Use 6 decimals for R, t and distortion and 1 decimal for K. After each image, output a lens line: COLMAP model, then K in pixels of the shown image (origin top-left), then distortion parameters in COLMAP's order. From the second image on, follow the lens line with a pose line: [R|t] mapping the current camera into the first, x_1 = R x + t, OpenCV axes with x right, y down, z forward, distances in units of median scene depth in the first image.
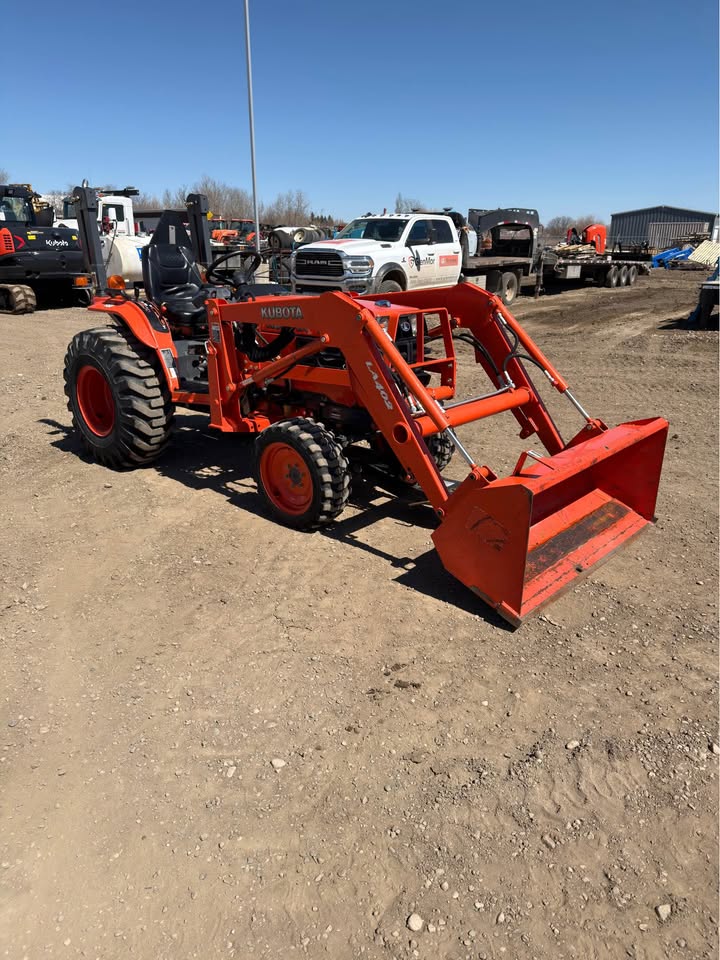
lens RADIAL K [[673.6, 0, 360.8], [0, 673.6, 481.4], [0, 0, 1]] dist [0.034630, -0.033703]
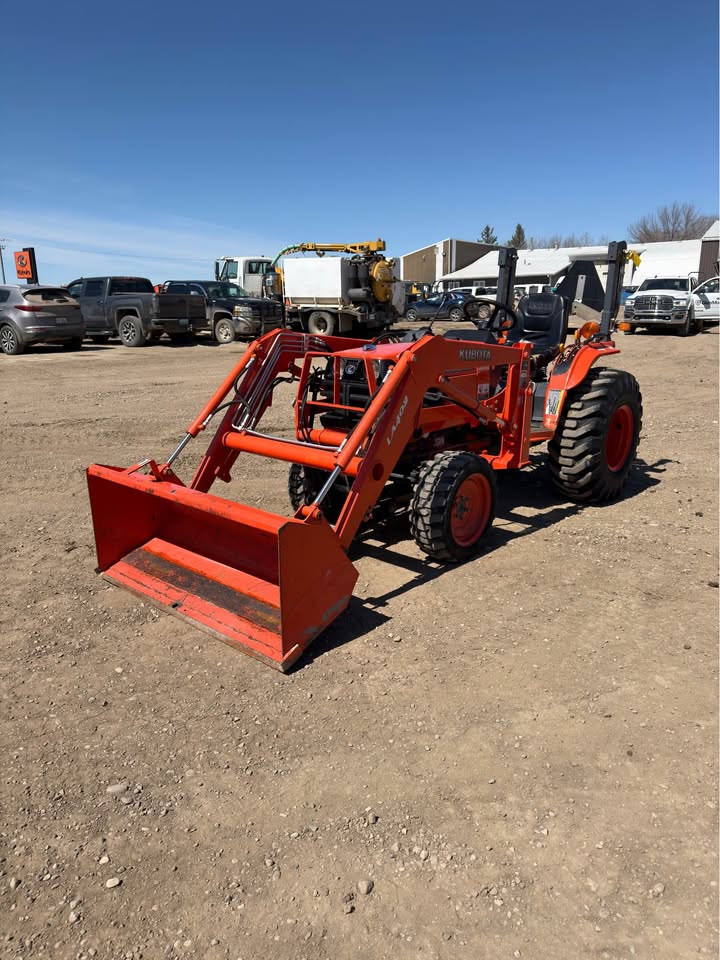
lens RADIAL K [[673.6, 0, 360.7], [0, 673.6, 481.1], [0, 0, 1]] dist [0.034630, -0.033703]
pose [[0.012886, 0.256604, -0.966431, 1.161432], [-0.327372, 0.914326, 0.238404, -0.342339], [0.944808, 0.313310, 0.095787, 1.027523]]
